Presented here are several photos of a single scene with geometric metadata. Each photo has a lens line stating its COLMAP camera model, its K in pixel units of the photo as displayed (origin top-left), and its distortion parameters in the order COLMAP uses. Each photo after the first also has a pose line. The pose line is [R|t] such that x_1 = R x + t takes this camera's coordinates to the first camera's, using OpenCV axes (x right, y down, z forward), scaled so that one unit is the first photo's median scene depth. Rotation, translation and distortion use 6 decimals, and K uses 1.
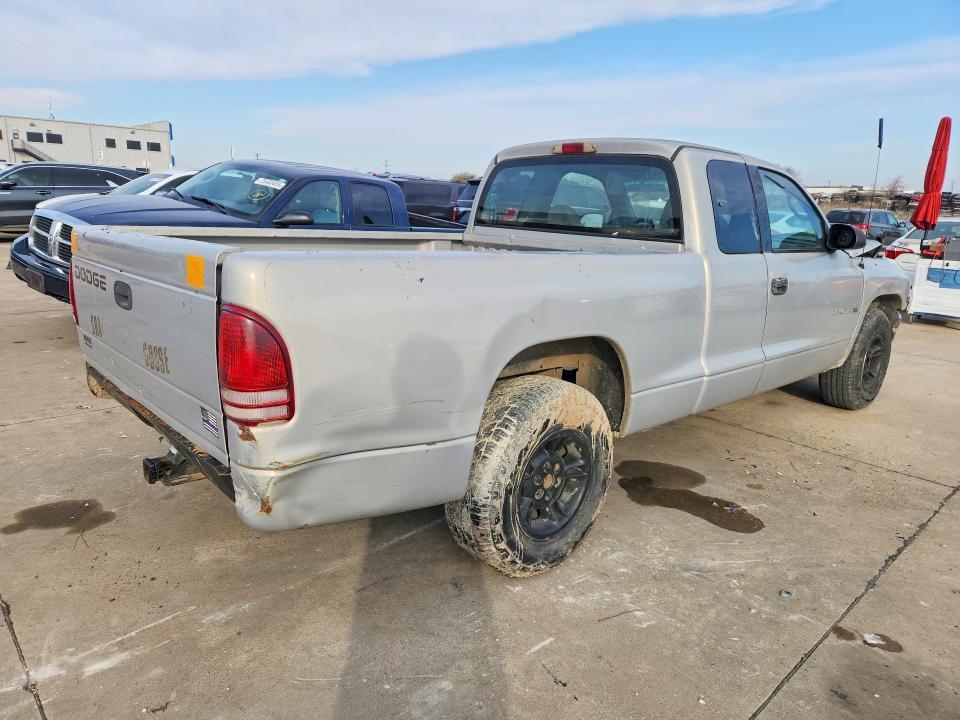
lens RADIAL K [[655.7, 0, 481.8], [0, 655.7, 354.6], [0, 0, 1]] dist [0.020224, 0.003956]
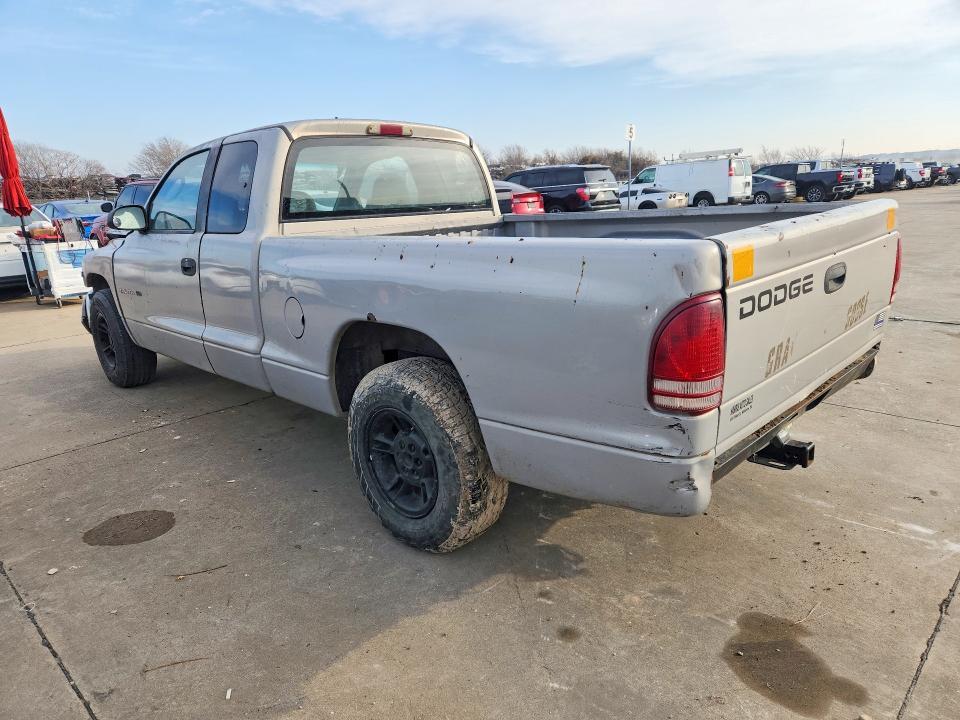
lens RADIAL K [[655.7, 0, 478.7], [0, 655.7, 358.5], [0, 0, 1]] dist [0.020224, 0.003956]
pose [[-0.059211, -0.291414, 0.954763, -1.227372], [0.271155, 0.915785, 0.296334, -0.336396], [-0.960713, 0.276435, 0.024793, 1.258374]]
